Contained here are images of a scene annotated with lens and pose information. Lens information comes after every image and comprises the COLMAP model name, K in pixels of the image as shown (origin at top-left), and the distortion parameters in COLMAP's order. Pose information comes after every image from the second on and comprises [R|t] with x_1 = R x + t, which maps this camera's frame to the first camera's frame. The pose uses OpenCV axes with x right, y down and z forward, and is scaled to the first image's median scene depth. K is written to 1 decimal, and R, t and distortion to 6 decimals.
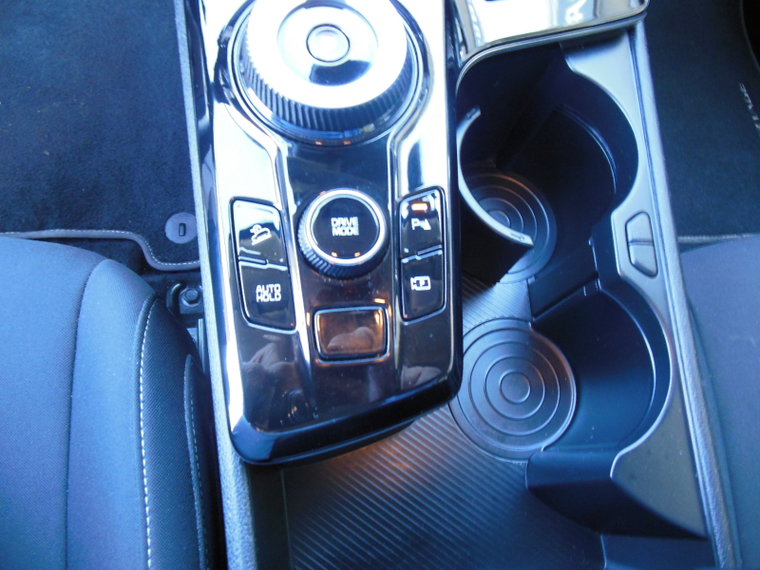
lens RADIAL K [[570.1, 0, 388.5], [0, 570.1, 282.7], [0, 0, 1]] dist [-0.009793, 0.009943]
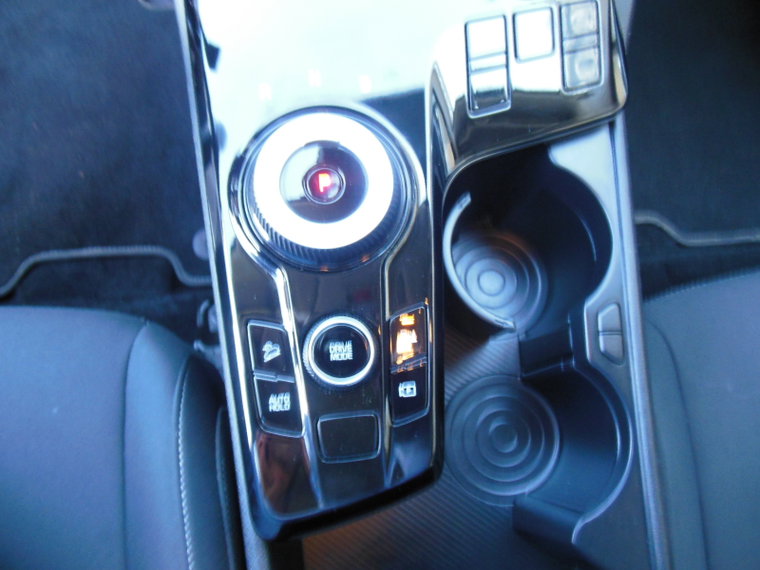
lens RADIAL K [[577.2, 0, 380.0], [0, 577.2, 285.0], [0, 0, 1]] dist [-0.078571, 0.159767]
pose [[0.997916, -0.009755, -0.063791, 0.070209], [0.015713, 0.995488, 0.093576, -0.295253], [0.062591, -0.094383, 0.993566, -0.145271]]
